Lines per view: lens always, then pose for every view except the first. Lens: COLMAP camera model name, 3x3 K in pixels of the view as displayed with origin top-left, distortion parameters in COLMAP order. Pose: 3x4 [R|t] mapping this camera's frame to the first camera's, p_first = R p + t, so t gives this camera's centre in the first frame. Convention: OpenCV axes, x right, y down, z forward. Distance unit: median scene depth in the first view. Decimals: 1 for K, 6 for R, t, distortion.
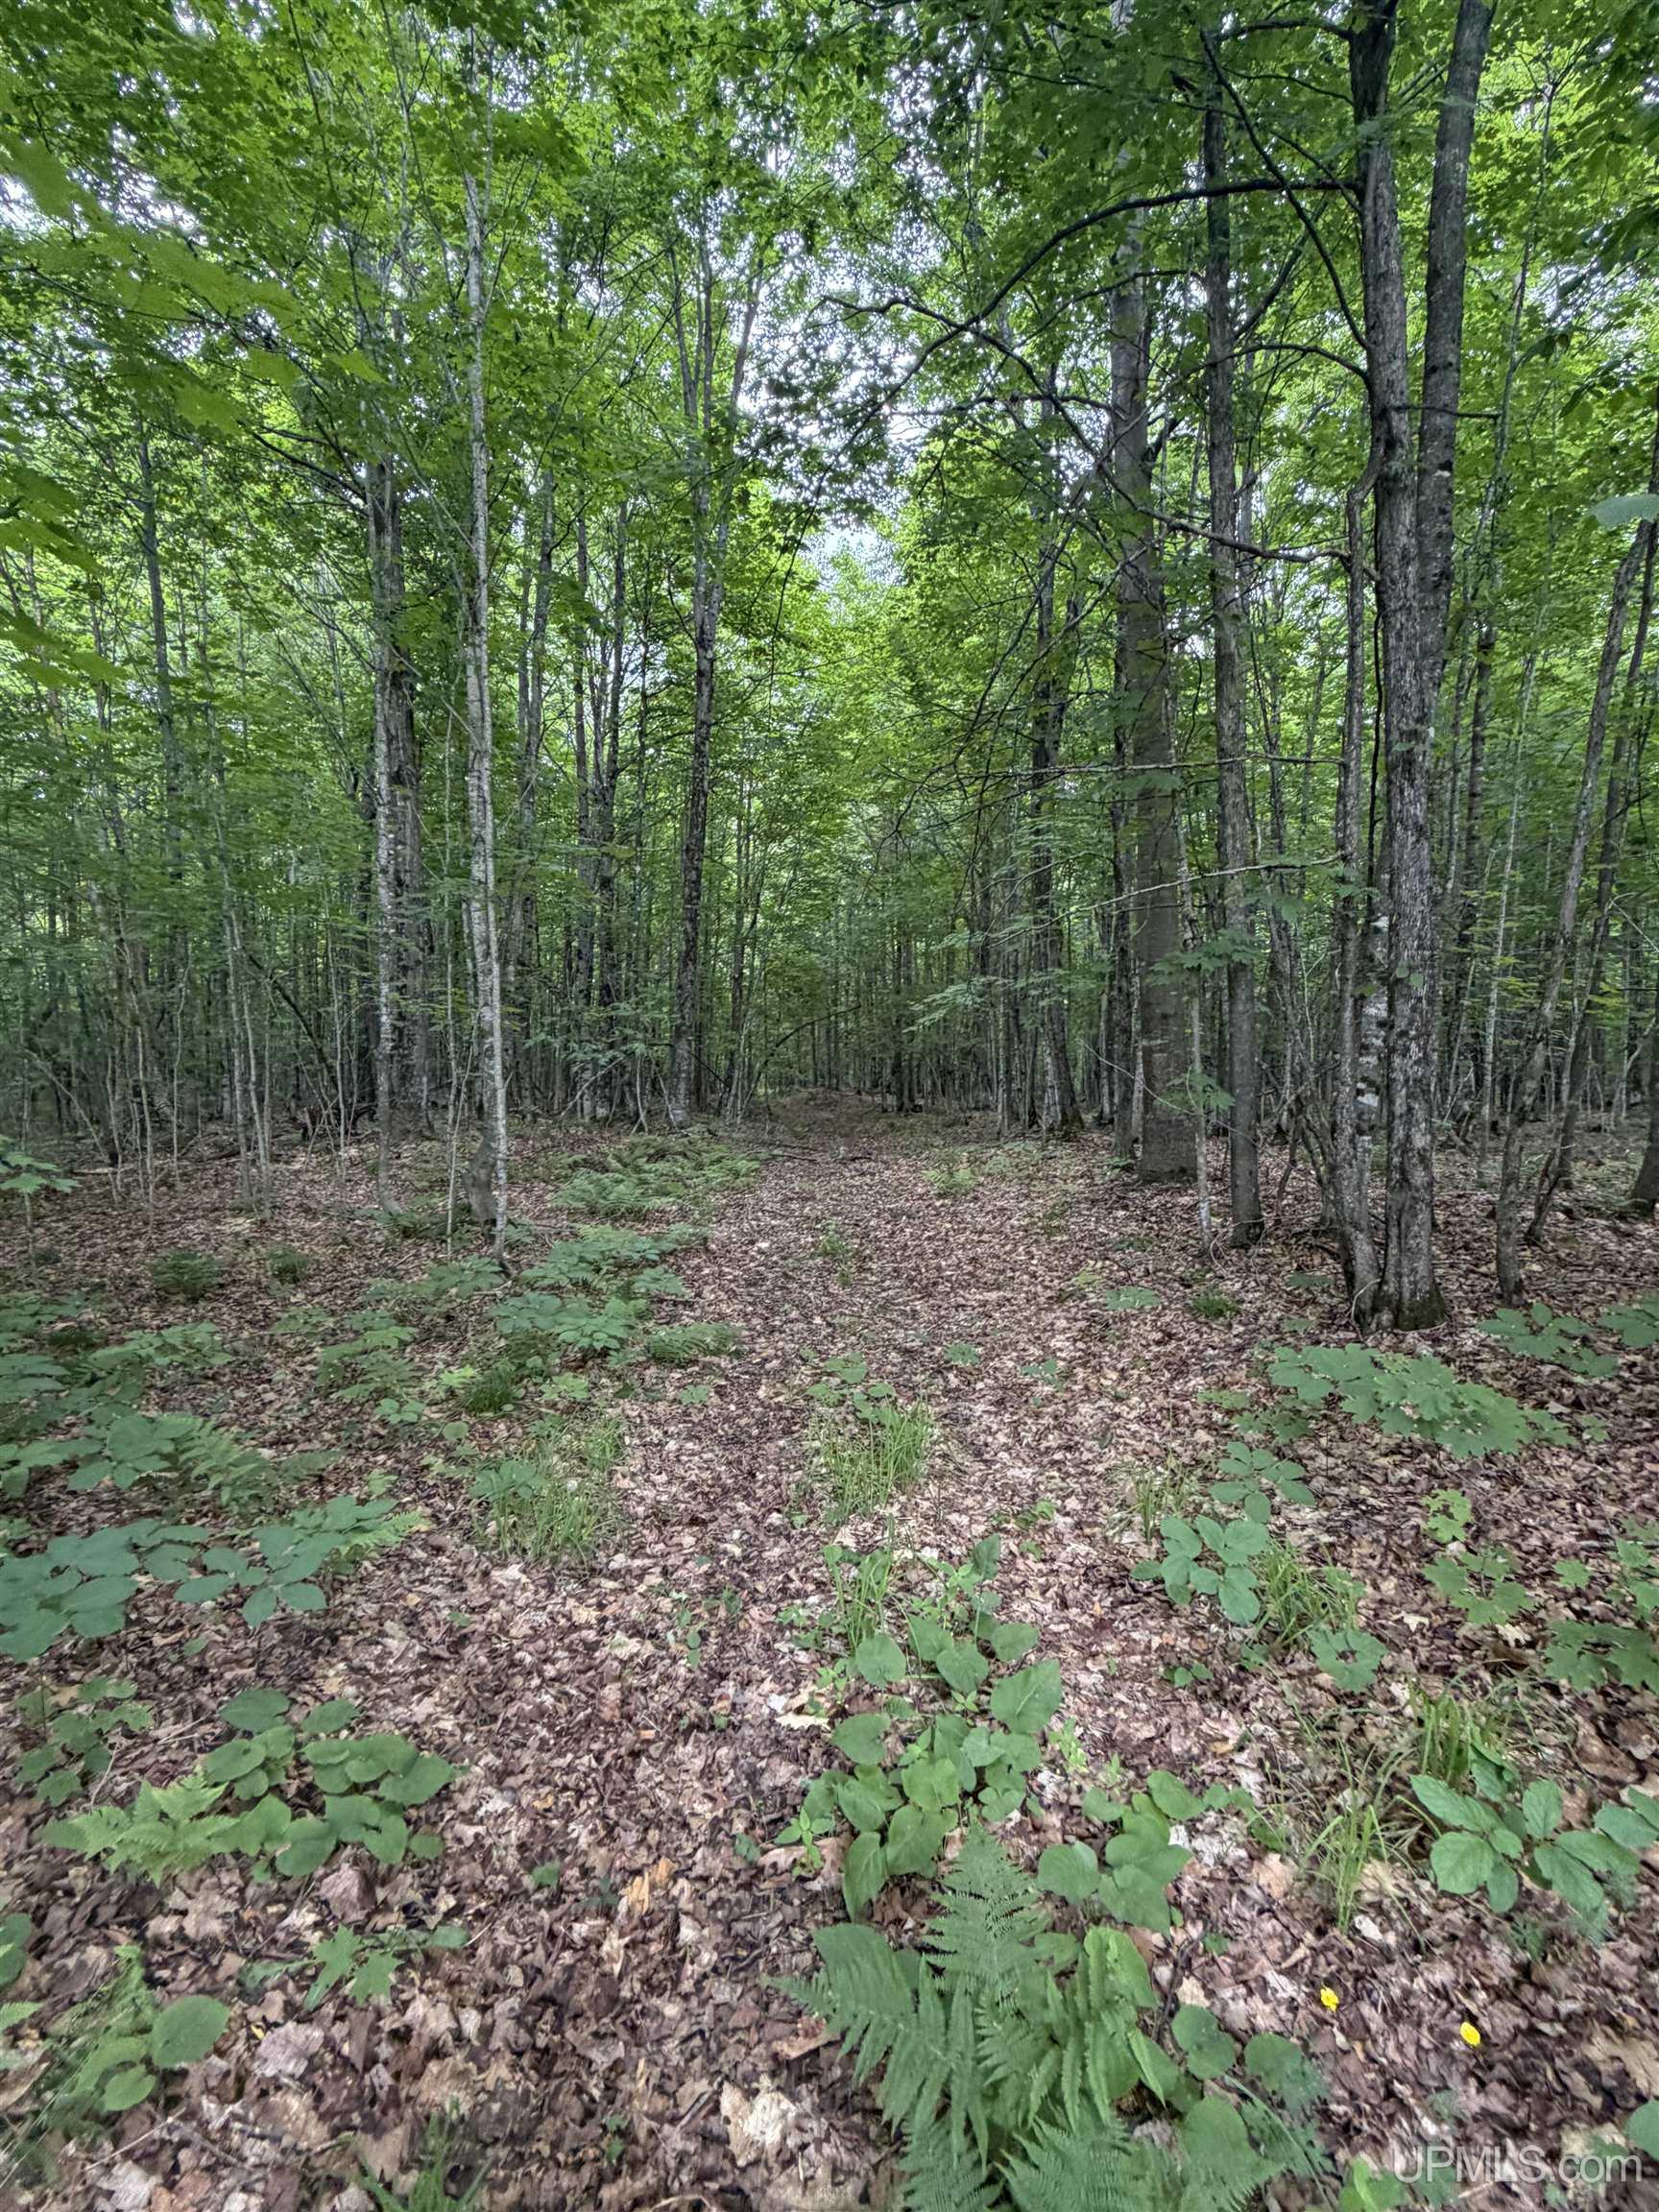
lens RADIAL K [[1127.8, 0, 826.4], [0, 1127.8, 1101.1], [0, 0, 1]] dist [-0.002498, 0.000131]
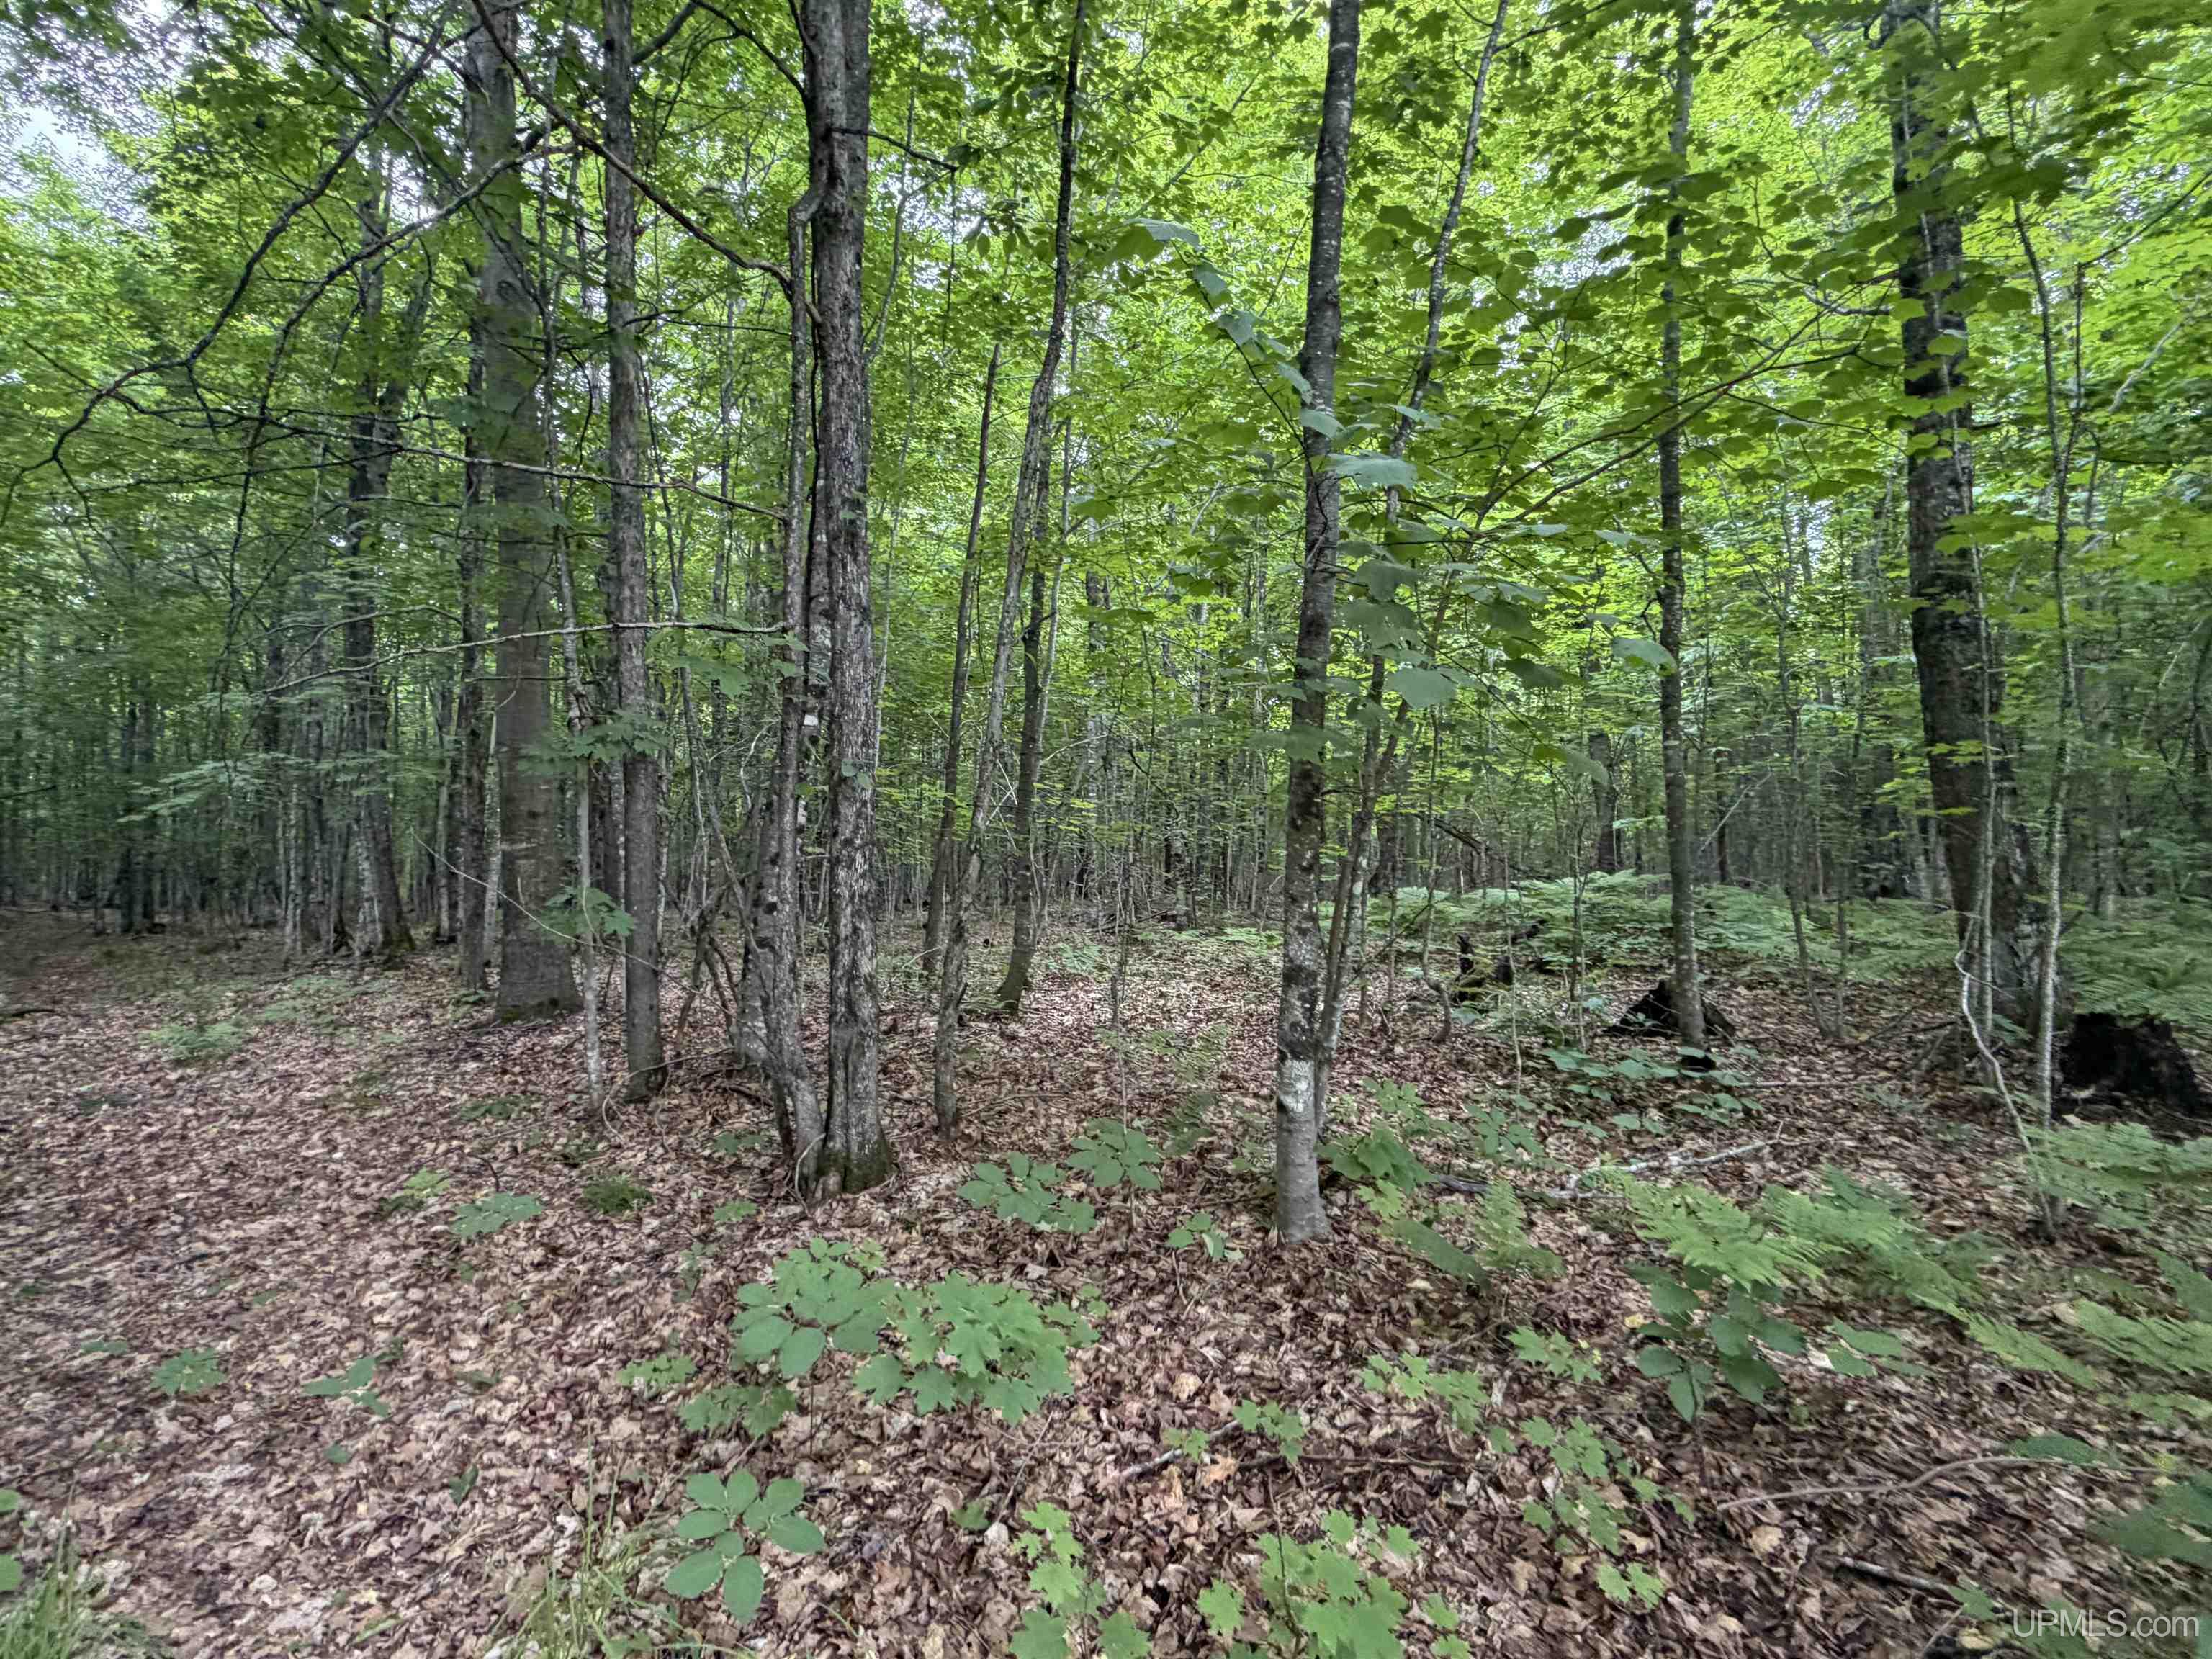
lens RADIAL K [[1127.8, 0, 1099.5], [0, 1127.8, 830.1], [0, 0, 1]] dist [-0.002498, 0.000131]
pose [[0.716500, 0.025448, 0.697123, 0.042123], [0.020797, 0.998111, -0.057811, -0.013566], [-0.697277, 0.055920, 0.714617, 0.219274]]
